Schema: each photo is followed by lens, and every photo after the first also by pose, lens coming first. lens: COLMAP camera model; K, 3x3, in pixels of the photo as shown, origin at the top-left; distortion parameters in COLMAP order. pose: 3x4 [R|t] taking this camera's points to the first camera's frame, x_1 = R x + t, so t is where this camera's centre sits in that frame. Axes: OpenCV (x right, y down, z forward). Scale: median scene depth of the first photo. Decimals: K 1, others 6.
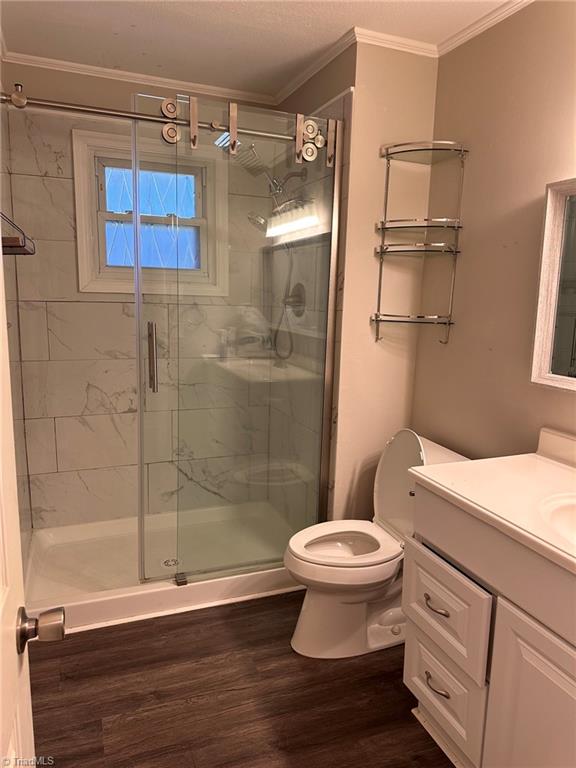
lens RADIAL K [[542.1, 0, 287.4], [0, 542.1, 386.6], [0, 0, 1]] dist [0.021910, -0.025506]
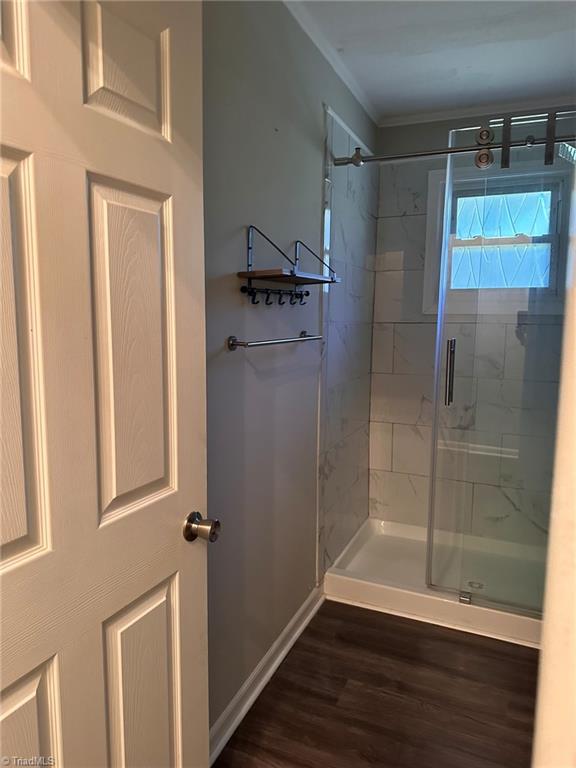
lens RADIAL K [[542.1, 0, 280.0], [0, 542.1, 385.1], [0, 0, 1]] dist [0.021910, -0.025506]
pose [[0.699886, 0.075387, -0.710265, 0.252207], [-0.115852, 0.993228, -0.008738, 0.016654], [0.704797, 0.088401, 0.703880, 0.029032]]
